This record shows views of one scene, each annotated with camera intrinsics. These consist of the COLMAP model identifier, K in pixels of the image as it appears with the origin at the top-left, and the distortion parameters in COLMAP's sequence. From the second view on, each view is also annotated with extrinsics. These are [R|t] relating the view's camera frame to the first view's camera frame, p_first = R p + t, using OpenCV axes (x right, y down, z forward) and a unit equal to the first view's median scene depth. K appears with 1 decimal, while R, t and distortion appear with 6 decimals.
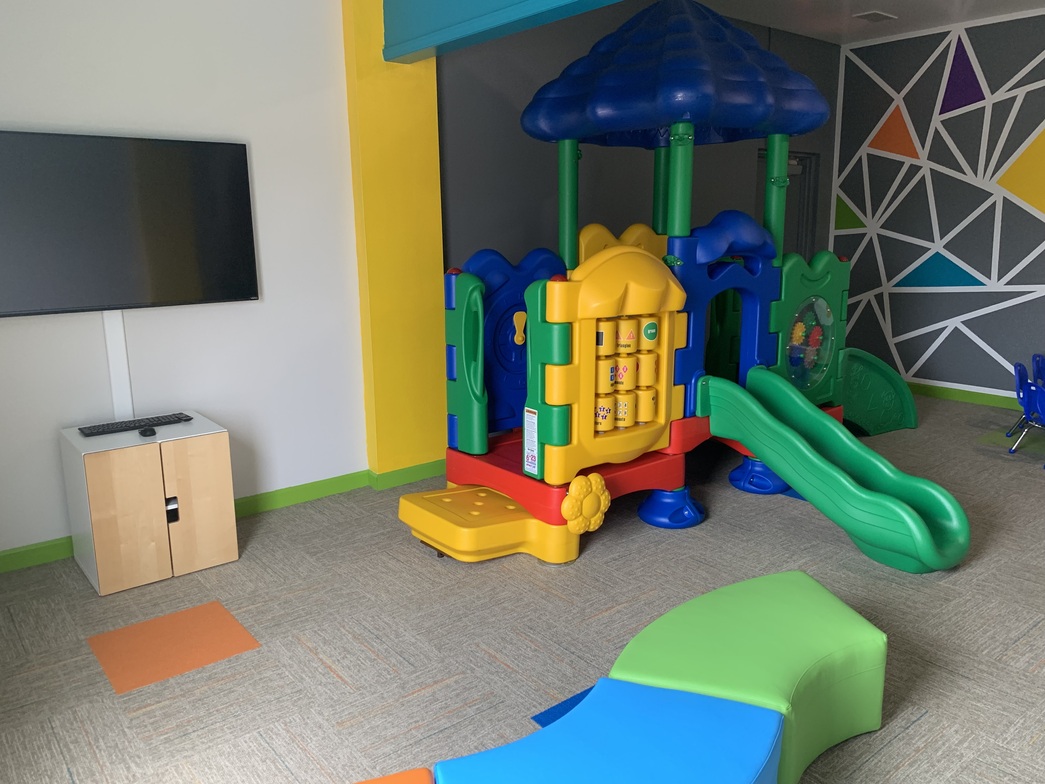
lens RADIAL K [[793.7, 0, 524.2], [0, 793.7, 387.1], [0, 0, 1]] dist [0.048823, -0.069256]
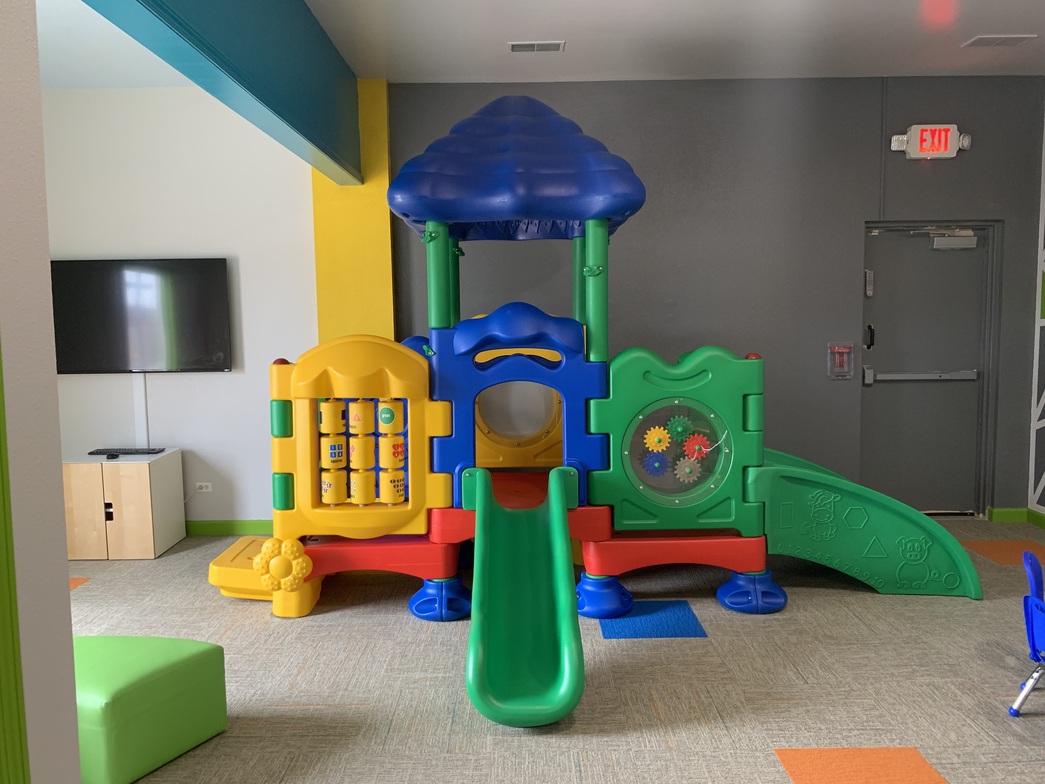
lens RADIAL K [[795.4, 0, 526.2], [0, 795.4, 380.1], [0, 0, 1]] dist [0.044340, -0.078707]
pose [[0.778605, 0.052302, -0.625331, 0.982119], [-0.121017, 0.990329, -0.067849, -0.070013], [0.615735, 0.128503, 0.777405, 0.299720]]
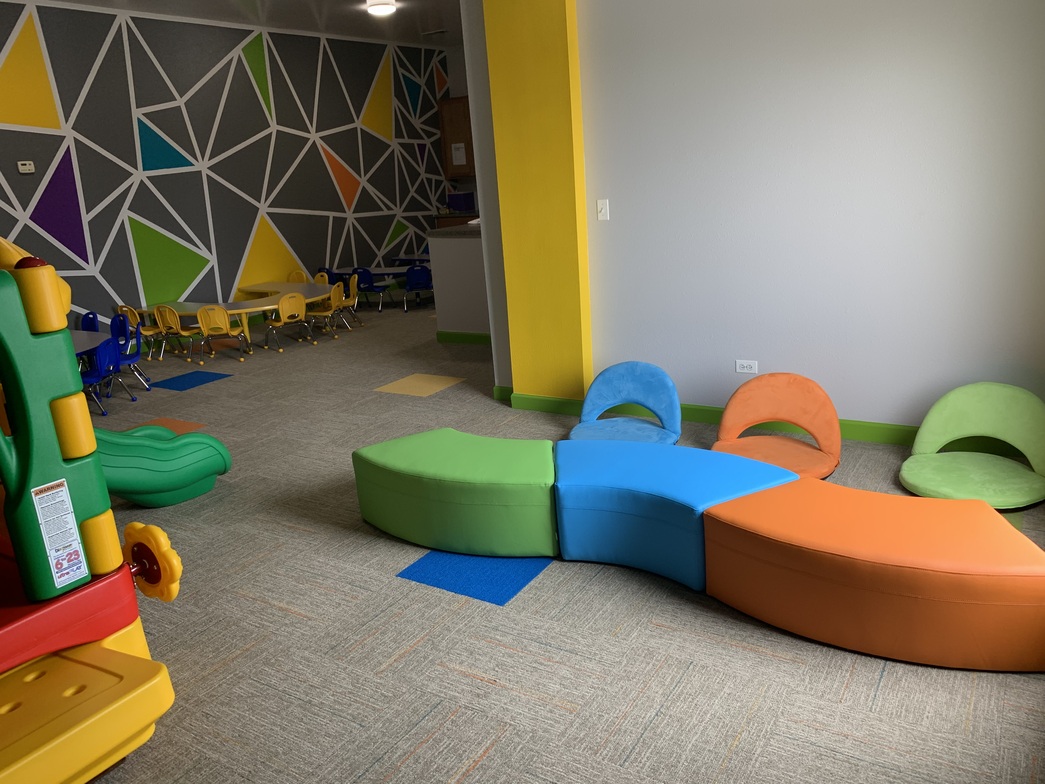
lens RADIAL K [[795.4, 0, 526.2], [0, 795.4, 380.1], [0, 0, 1]] dist [0.044340, -0.078707]
pose [[-0.332505, -0.206445, 0.920229, -0.667539], [0.269625, 0.914213, 0.302519, -0.134177], [-0.903738, 0.348705, -0.248318, 0.784350]]
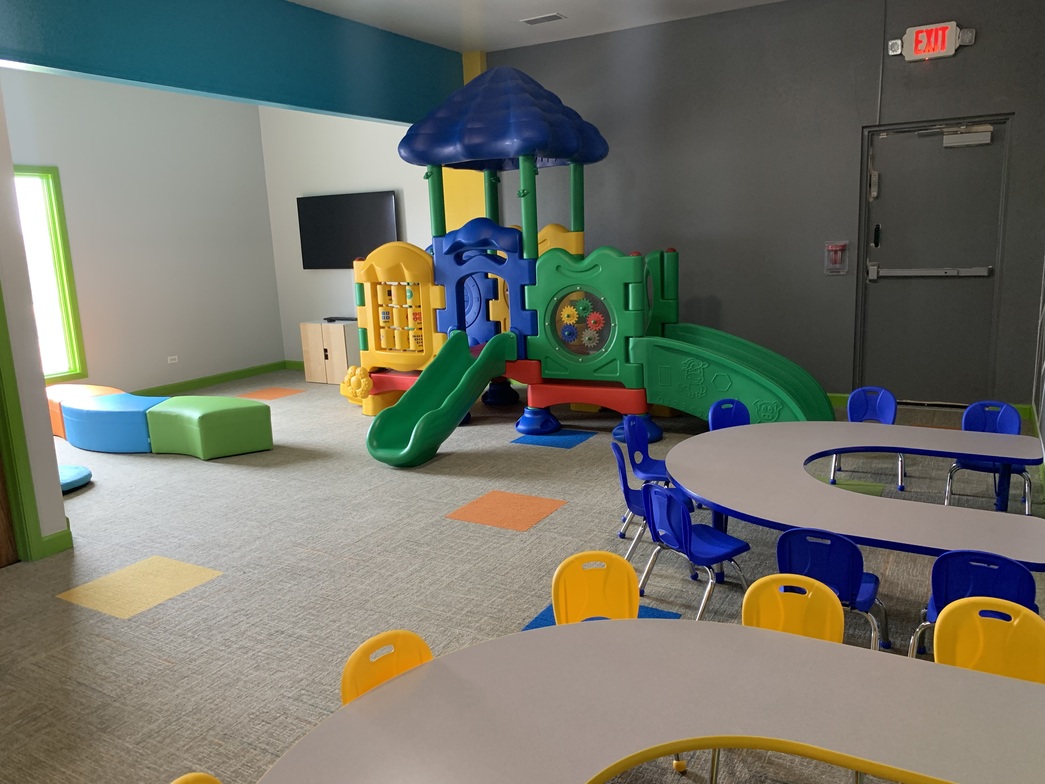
lens RADIAL K [[793.7, 0, 524.2], [0, 793.7, 387.1], [0, 0, 1]] dist [0.048823, -0.069256]
pose [[0.363133, 0.175843, -0.914994, 1.842491], [-0.149866, 0.980267, 0.128910, -0.133797], [0.919606, 0.090315, 0.382320, 0.620546]]
